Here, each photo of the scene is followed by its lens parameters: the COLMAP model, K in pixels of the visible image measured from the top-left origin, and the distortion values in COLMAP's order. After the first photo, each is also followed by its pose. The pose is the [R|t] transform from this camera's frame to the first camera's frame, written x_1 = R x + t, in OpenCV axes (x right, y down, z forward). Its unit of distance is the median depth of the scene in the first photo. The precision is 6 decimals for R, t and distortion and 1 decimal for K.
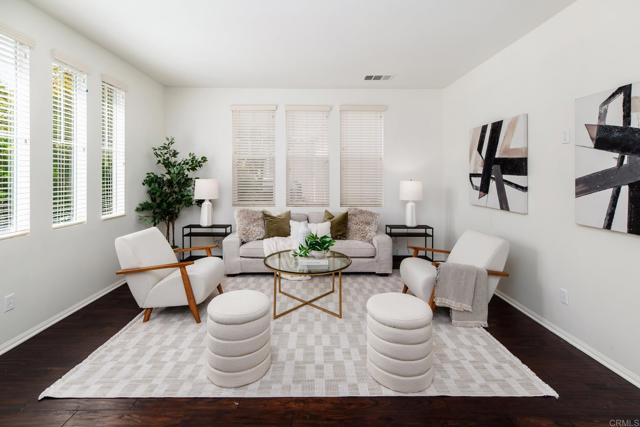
lens RADIAL K [[291.6, 0, 310.8], [0, 291.6, 172.1], [0, 0, 1]] dist [0.002377, 0.000224]
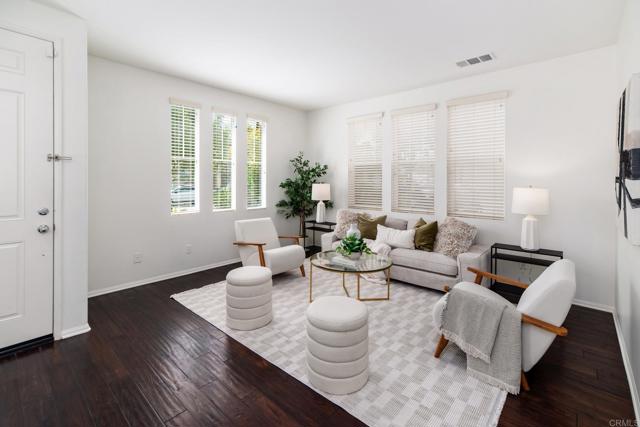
lens RADIAL K [[288.8, 0, 320.2], [0, 288.8, 179.6], [0, 0, 1]] dist [0.000157, 0.000033]
pose [[0.747158, -0.003871, -0.664635, 0.528525], [0.005654, 0.999984, 0.000531, 0.008310], [0.664623, -0.004155, 0.747168, 0.127567]]
